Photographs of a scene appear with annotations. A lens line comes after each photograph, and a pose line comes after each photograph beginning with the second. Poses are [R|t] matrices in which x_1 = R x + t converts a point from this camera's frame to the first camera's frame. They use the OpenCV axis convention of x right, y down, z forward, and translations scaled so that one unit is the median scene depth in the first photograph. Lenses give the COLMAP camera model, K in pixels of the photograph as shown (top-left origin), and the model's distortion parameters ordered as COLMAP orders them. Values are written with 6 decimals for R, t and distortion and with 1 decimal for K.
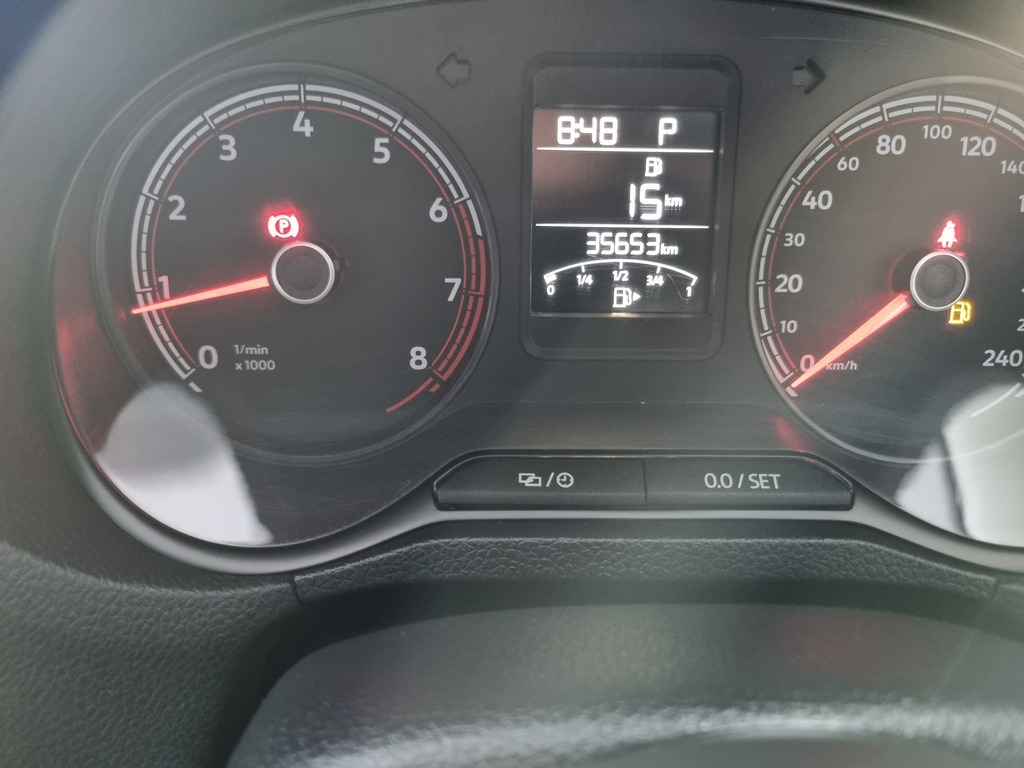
lens RADIAL K [[773.4, 0, 510.9], [0, 773.4, 385.1], [0, 0, 1]] dist [0.041729, -0.019176]
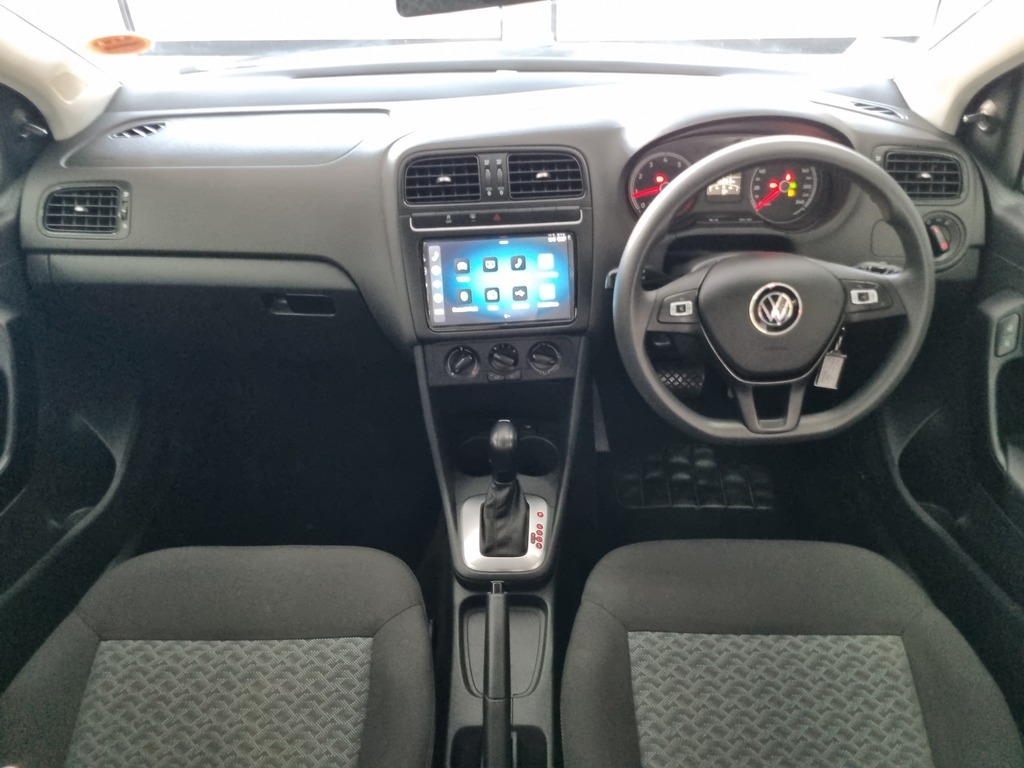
lens RADIAL K [[773.4, 0, 511.6], [0, 773.4, 387.7], [0, 0, 1]] dist [0.041729, -0.019176]
pose [[0.998681, -0.007020, -0.050866, -1.052334], [0.011338, 0.996307, 0.085106, 0.761705], [0.050081, -0.085570, 0.995073, -4.505388]]
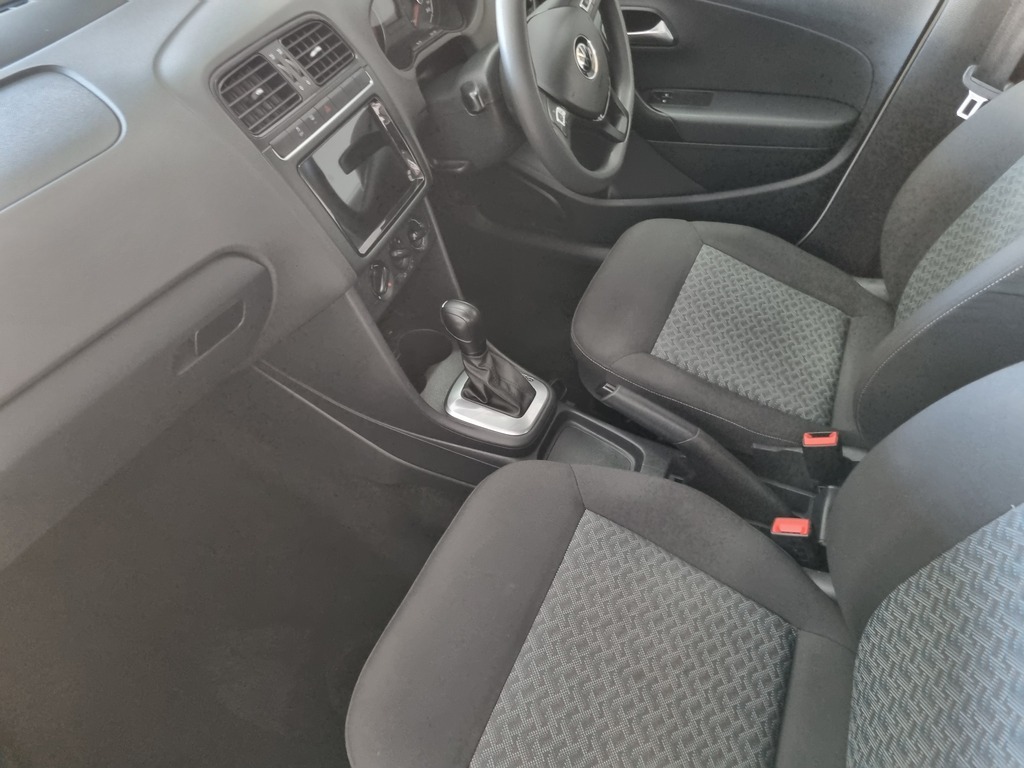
lens RADIAL K [[773.4, 0, 520.3], [0, 773.4, 390.7], [0, 0, 1]] dist [0.041729, -0.019176]
pose [[0.417318, -0.638430, 0.646725, -4.757669], [0.500954, 0.755377, 0.422434, -0.015059], [-0.758216, 0.147690, 0.635056, -2.804226]]
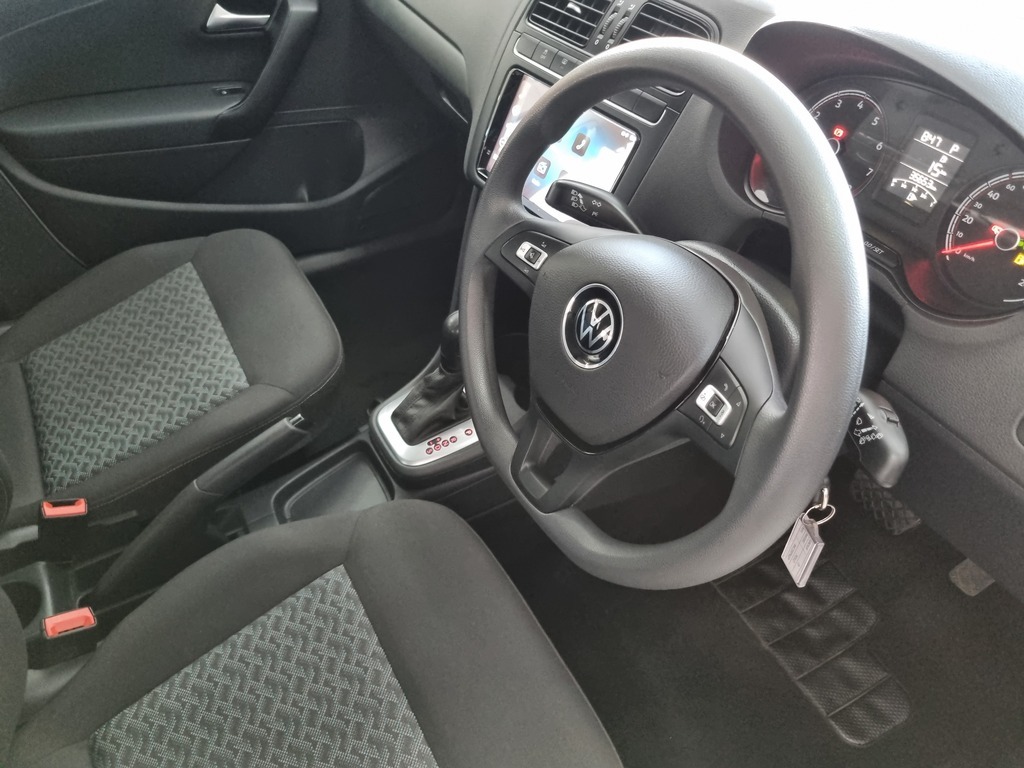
lens RADIAL K [[773.4, 0, 514.6], [0, 773.4, 378.2], [0, 0, 1]] dist [0.041729, -0.019176]
pose [[0.470526, 0.579692, -0.665254, 1.828836], [-0.455669, 0.805250, 0.379393, 0.000310], [0.755626, 0.124621, 0.643038, -1.977490]]
